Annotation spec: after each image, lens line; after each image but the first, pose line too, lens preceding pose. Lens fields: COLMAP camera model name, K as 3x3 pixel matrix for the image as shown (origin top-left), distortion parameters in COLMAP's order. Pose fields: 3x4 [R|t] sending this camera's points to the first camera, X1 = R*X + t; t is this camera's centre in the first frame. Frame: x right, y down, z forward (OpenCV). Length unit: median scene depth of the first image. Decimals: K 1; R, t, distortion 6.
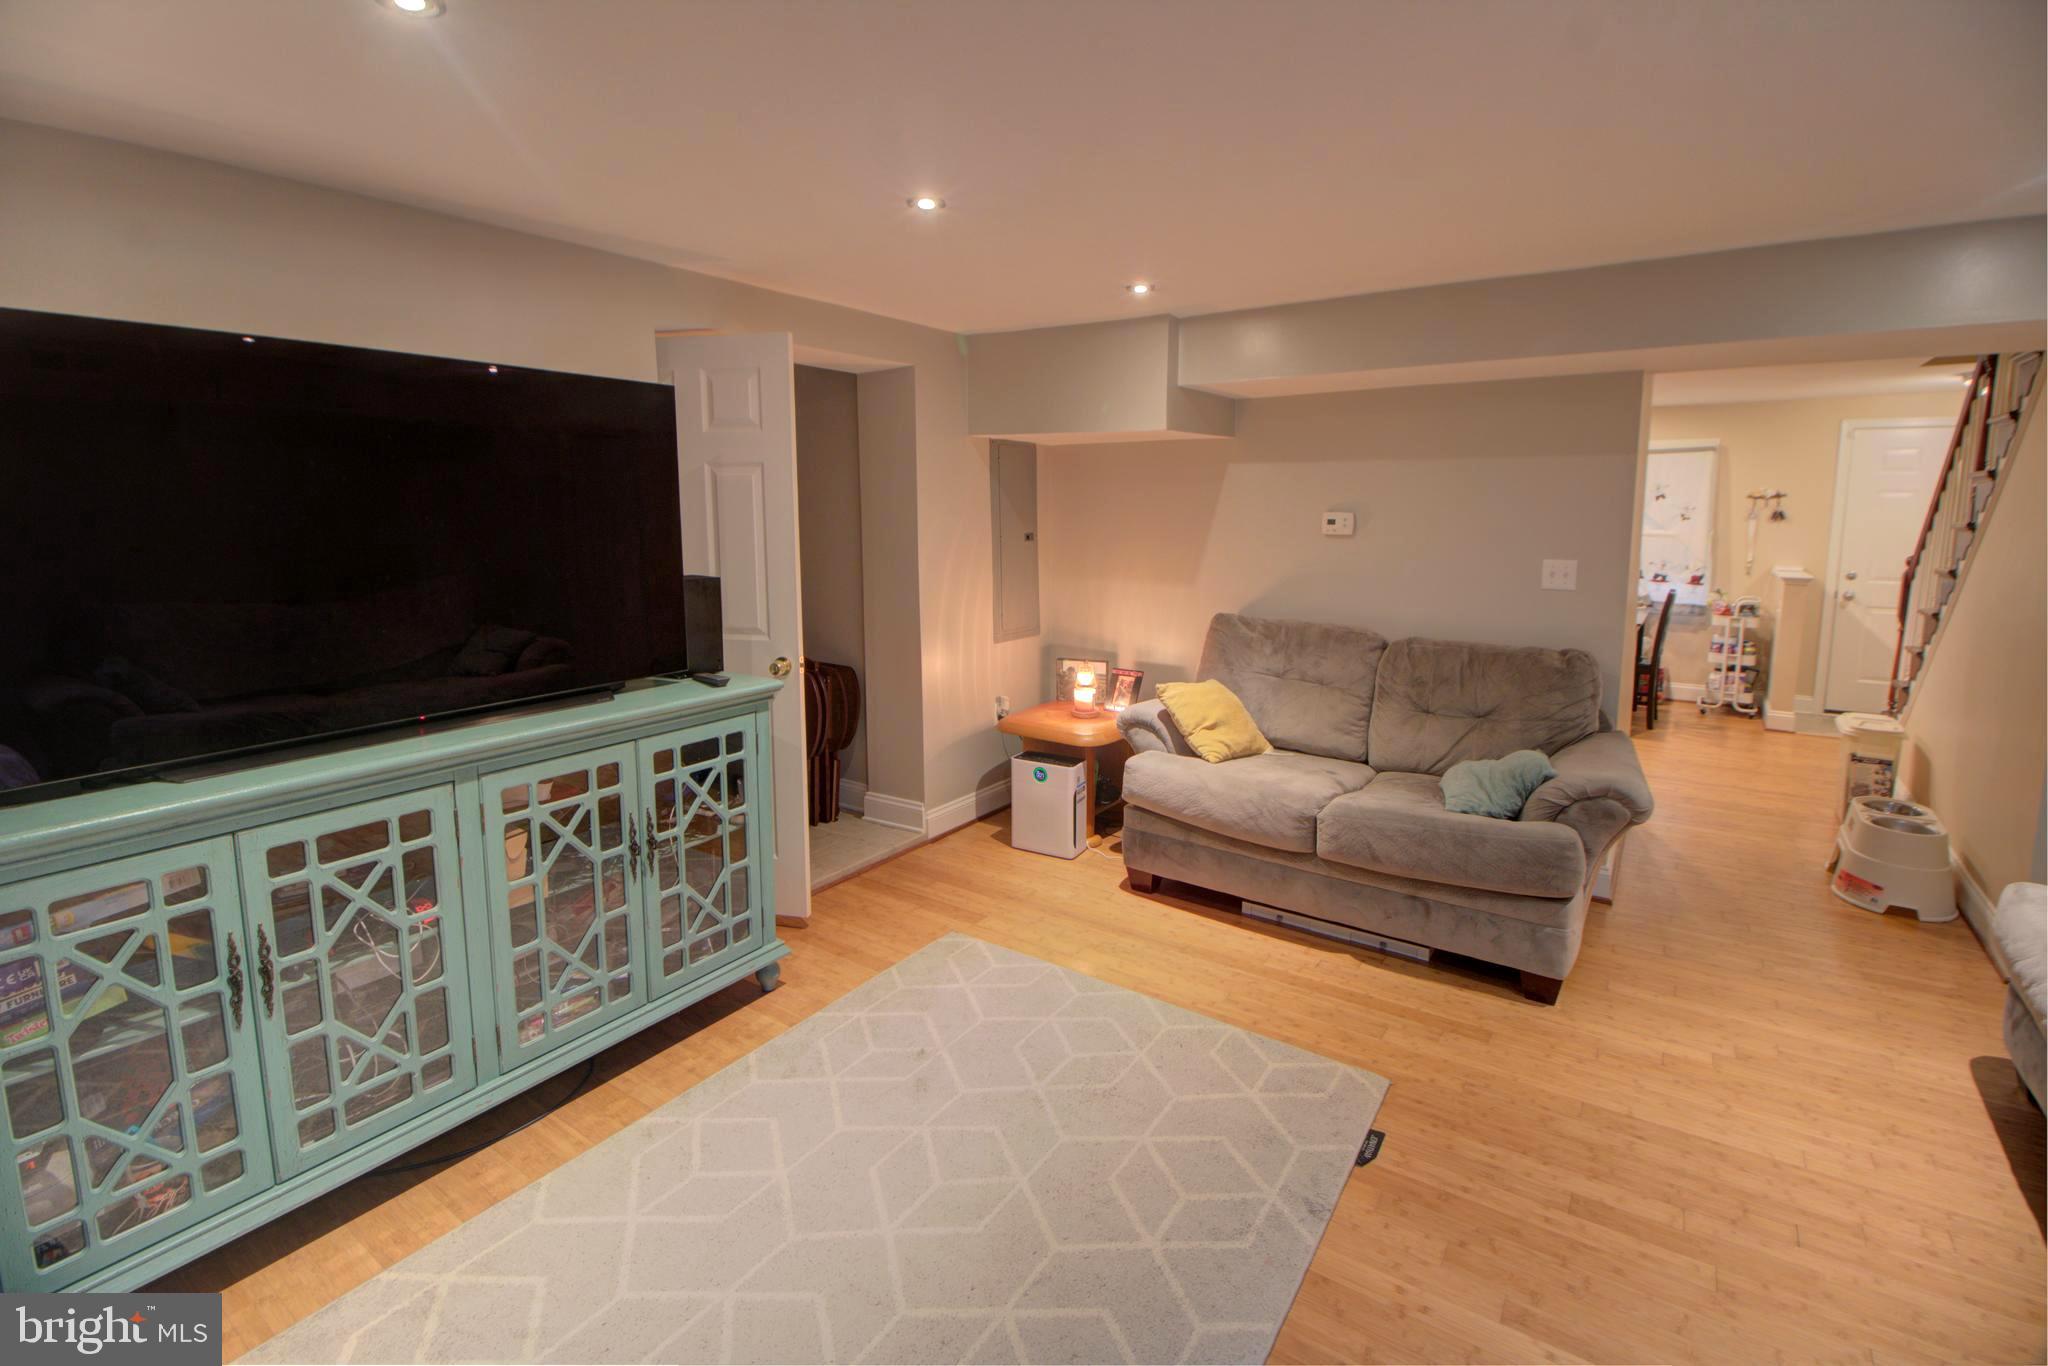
lens RADIAL K [[944.7, 0, 1027.6], [0, 944.7, 631.9], [0, 0, 1]] dist [-0.011842, -0.000675]
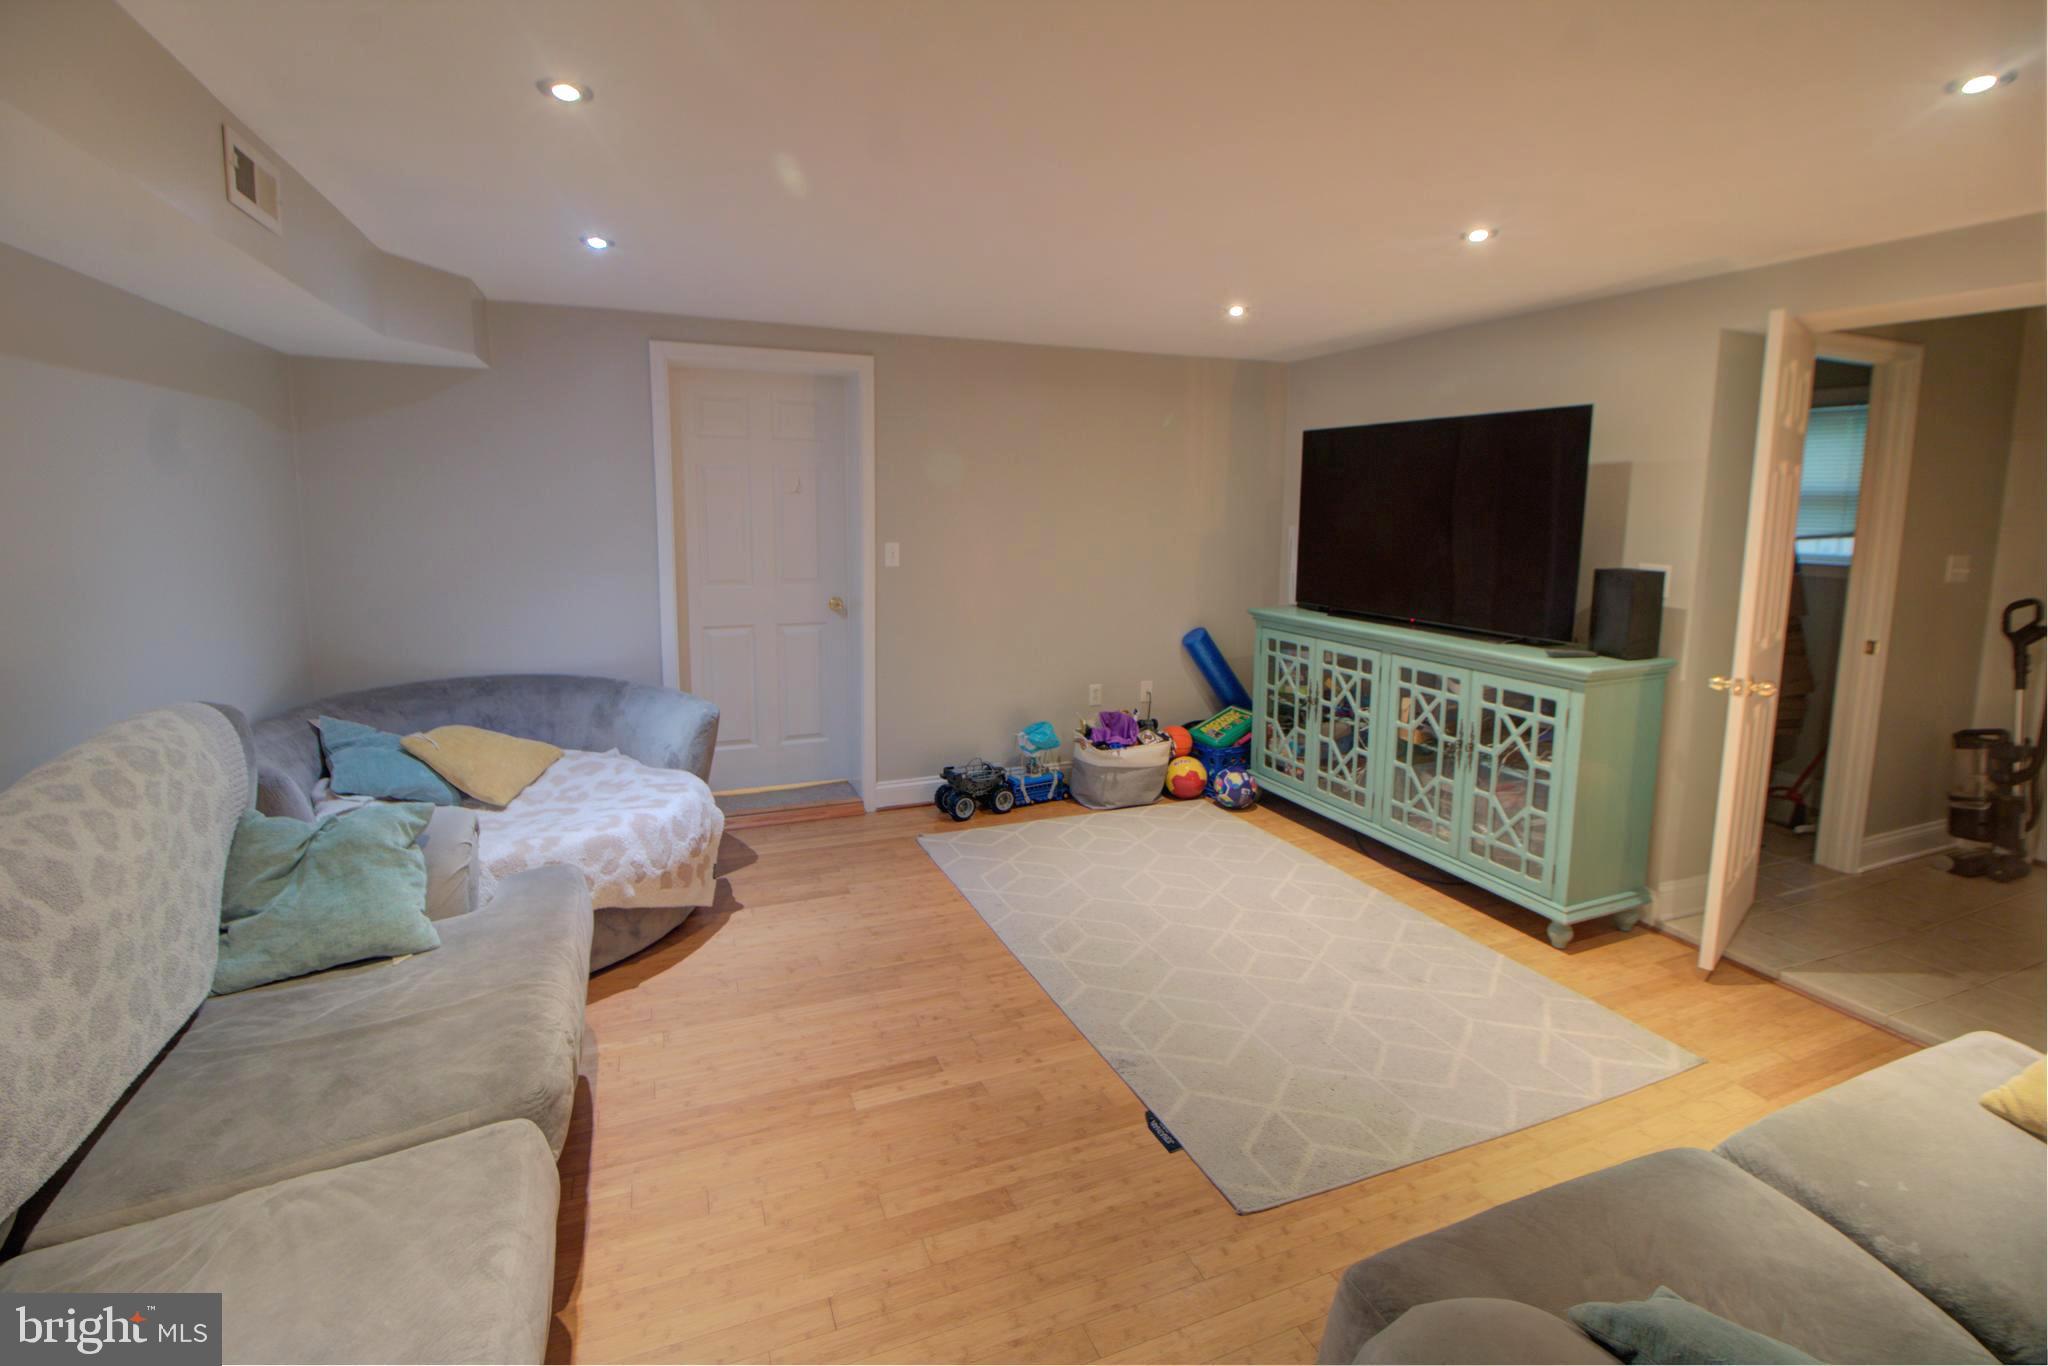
lens RADIAL K [[944.7, 0, 1027.6], [0, 944.7, 631.9], [0, 0, 1]] dist [-0.011842, -0.000675]
pose [[-0.552276, 0.103105, -0.827261, 1.232981], [-0.127698, 0.970149, 0.206165, -0.161962], [0.823823, 0.219500, -0.522624, 1.302191]]
